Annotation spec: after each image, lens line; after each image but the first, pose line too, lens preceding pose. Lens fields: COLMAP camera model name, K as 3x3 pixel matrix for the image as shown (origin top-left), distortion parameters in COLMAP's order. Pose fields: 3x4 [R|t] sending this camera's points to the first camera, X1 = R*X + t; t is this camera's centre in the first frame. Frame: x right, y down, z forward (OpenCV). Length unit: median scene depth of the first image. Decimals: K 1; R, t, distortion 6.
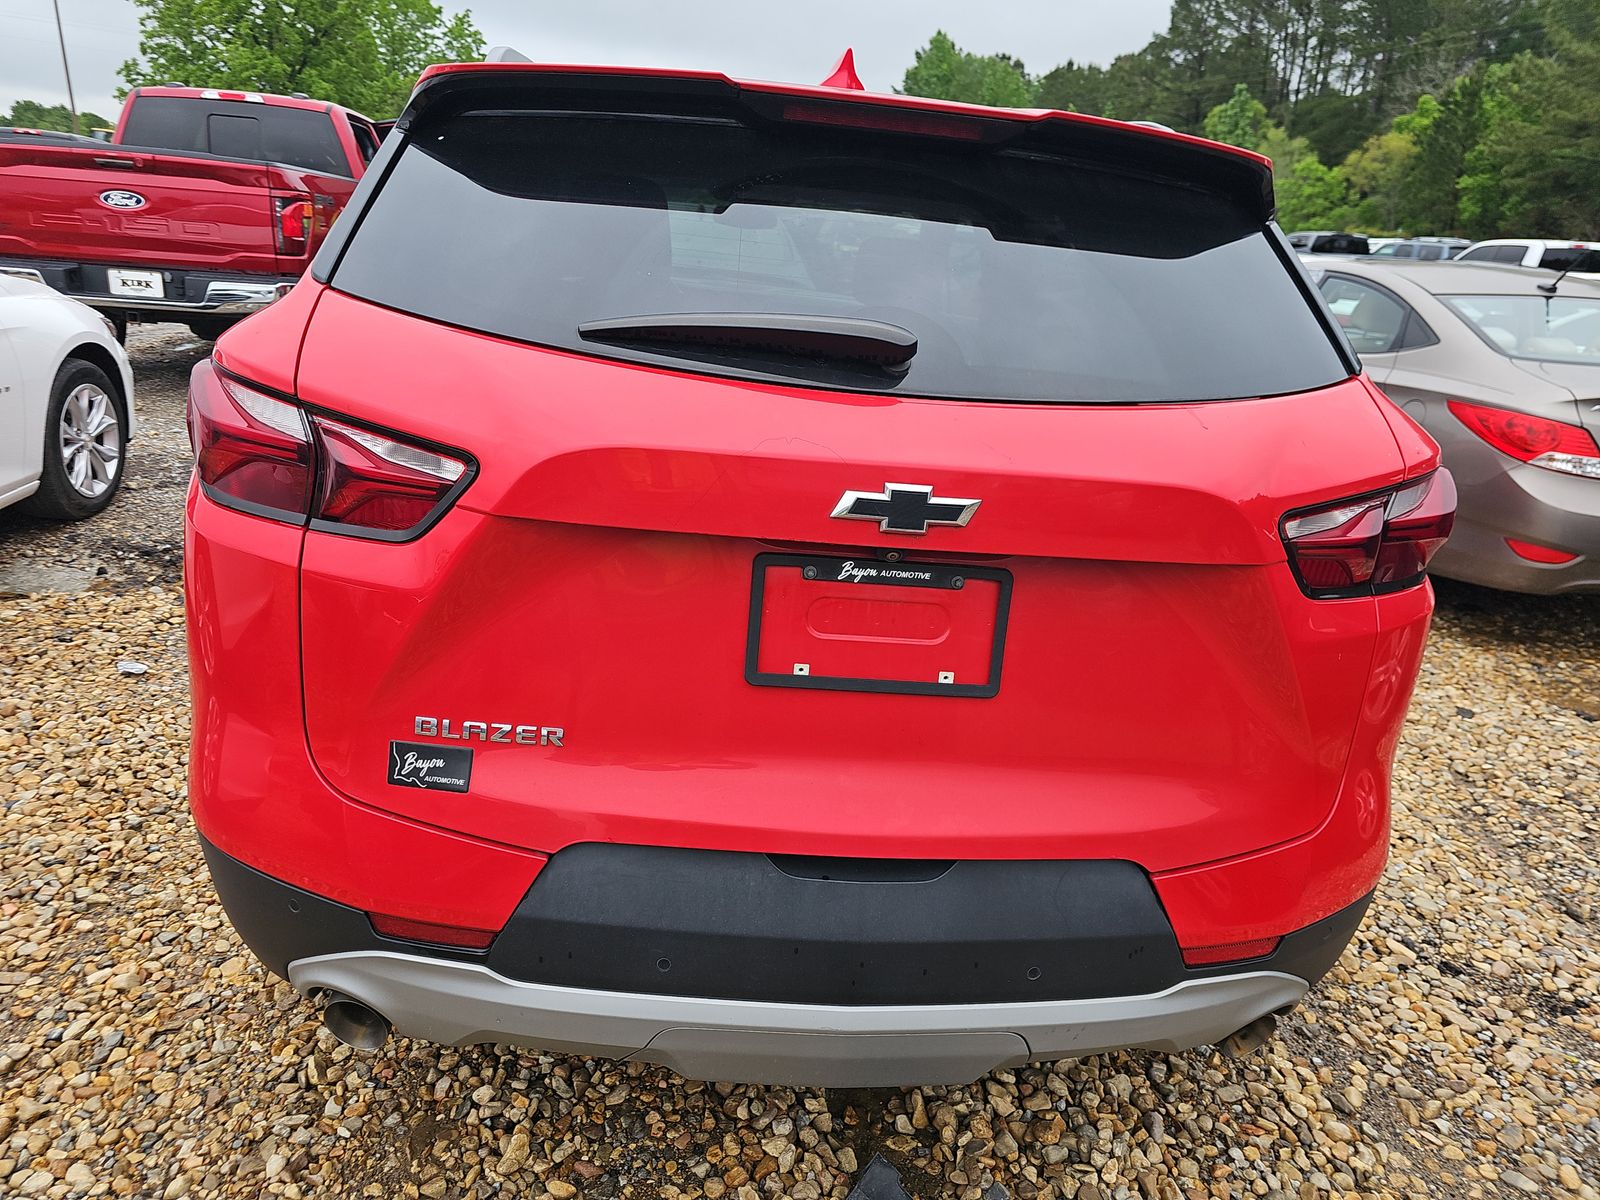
lens RADIAL K [[1080.2, 0, 800.0], [0, 1080.2, 600.0], [0, 0, 1]] dist [0.039803, -0.038034]
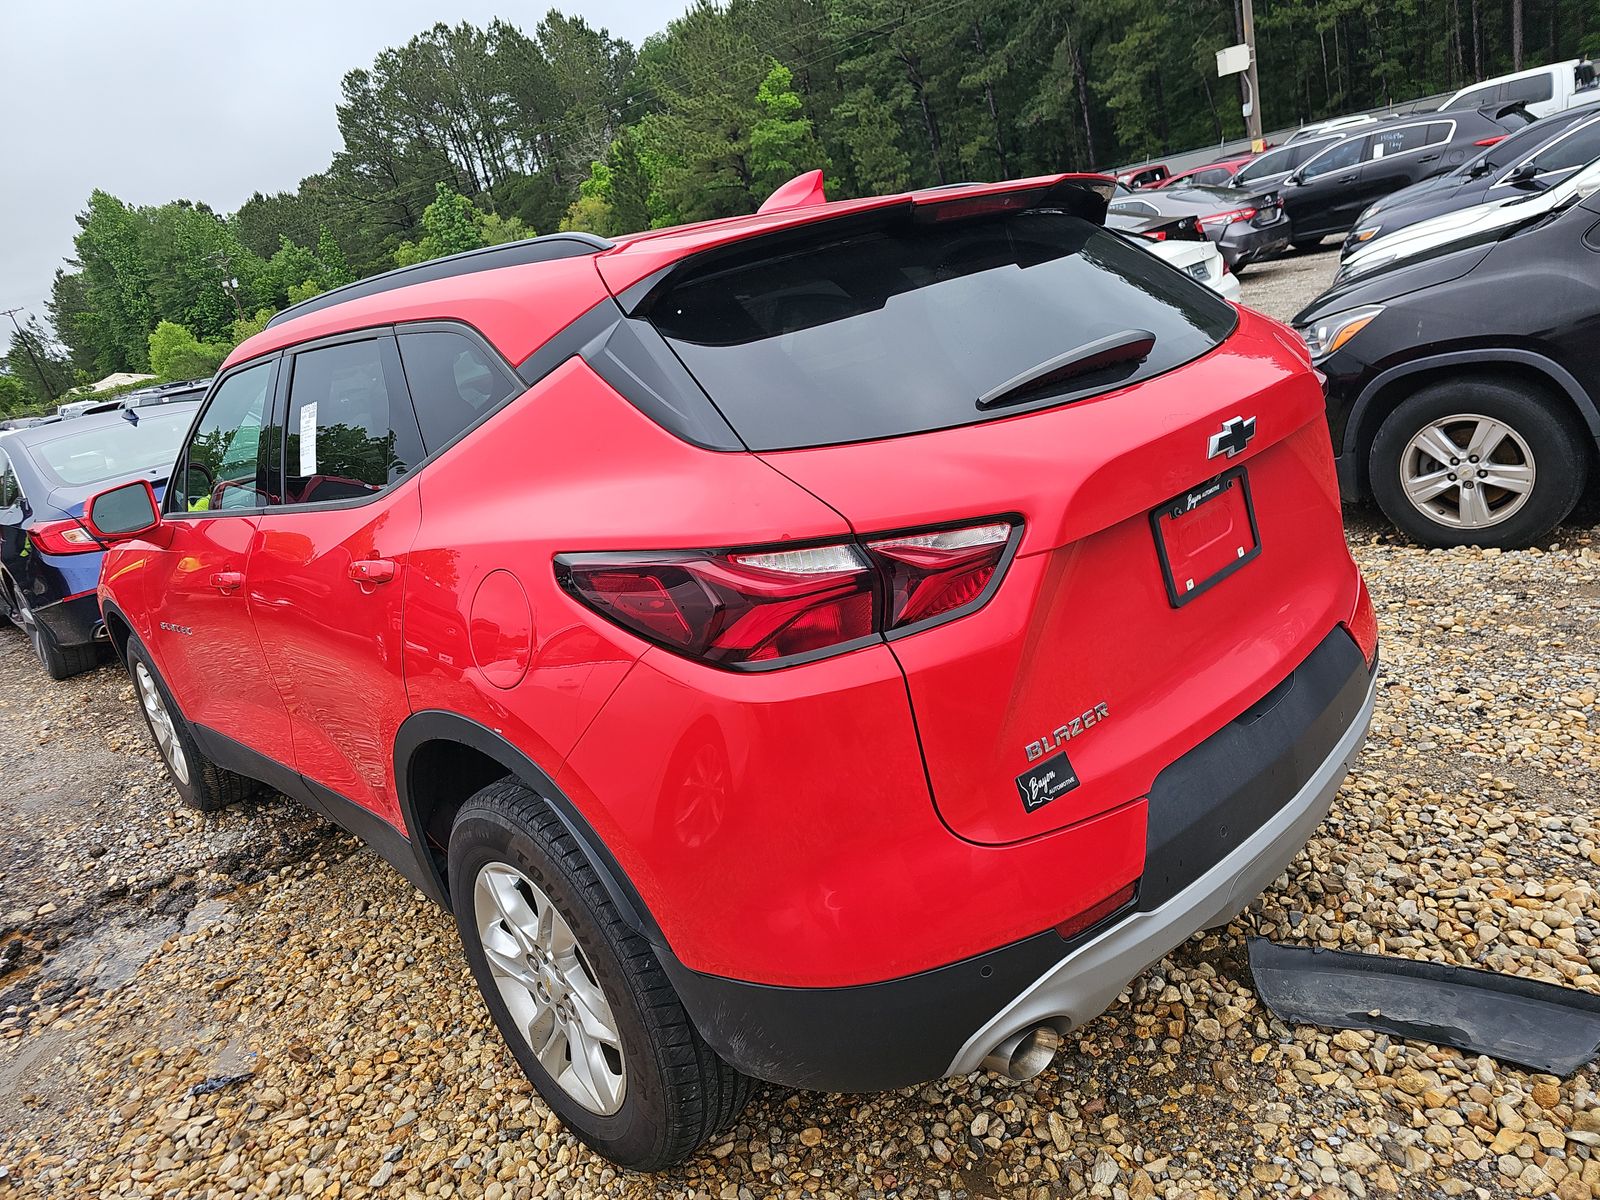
lens RADIAL K [[1080.2, 0, 800.0], [0, 1080.2, 600.0], [0, 0, 1]] dist [0.039803, -0.038034]
pose [[0.743862, -0.396645, 0.537905, -0.811258], [0.438042, 0.897219, 0.055836, -0.151690], [-0.504766, 0.194091, 0.841154, 0.086244]]
